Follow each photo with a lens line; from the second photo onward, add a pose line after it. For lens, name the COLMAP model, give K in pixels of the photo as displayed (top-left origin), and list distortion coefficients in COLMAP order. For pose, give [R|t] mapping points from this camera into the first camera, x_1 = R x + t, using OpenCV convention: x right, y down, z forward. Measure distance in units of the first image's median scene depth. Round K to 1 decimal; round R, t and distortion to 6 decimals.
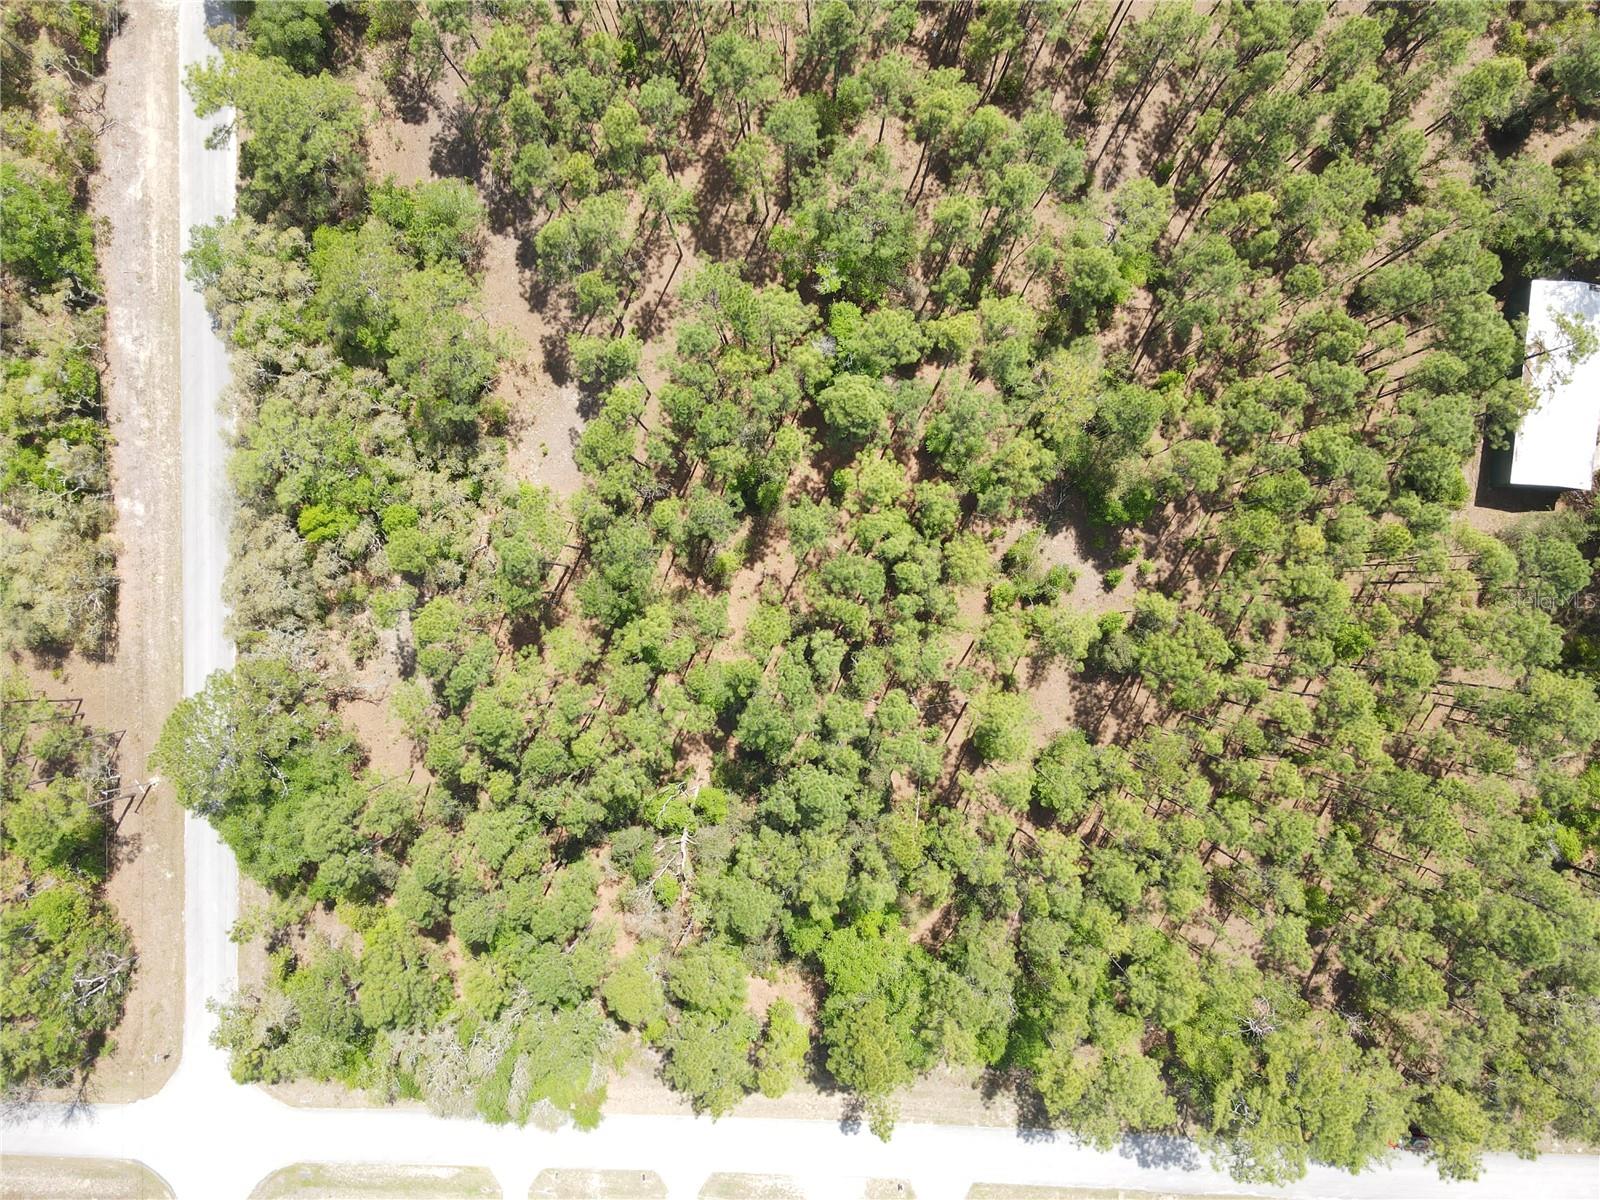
lens RADIAL K [[1174.5, 0, 802.6], [0, 1174.5, 607.8], [0, 0, 1]] dist [0.020436, 0.007186]
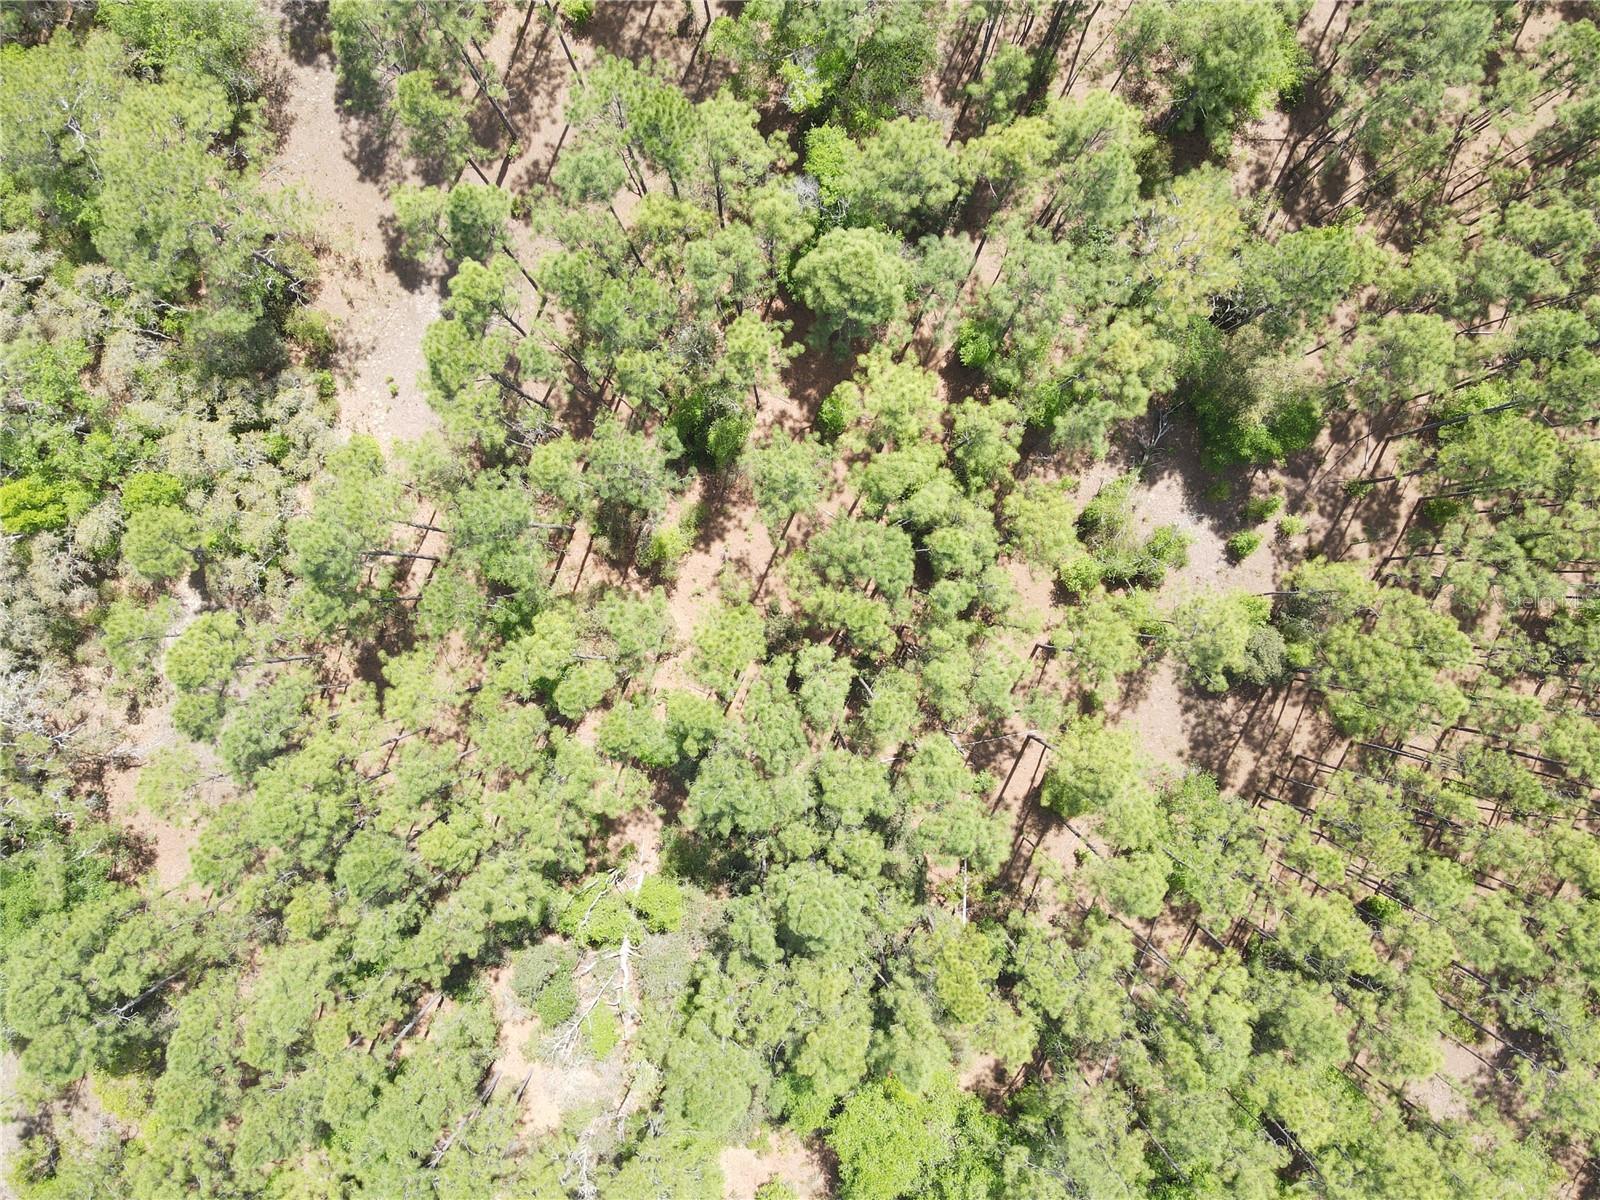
lens RADIAL K [[1174.5, 0, 802.6], [0, 1174.5, 607.8], [0, 0, 1]] dist [0.020436, 0.007186]
pose [[0.999178, -0.039603, 0.008620, 0.004823], [0.039521, 0.999174, 0.009481, -0.005210], [-0.008988, -0.009132, 0.999918, 0.332252]]
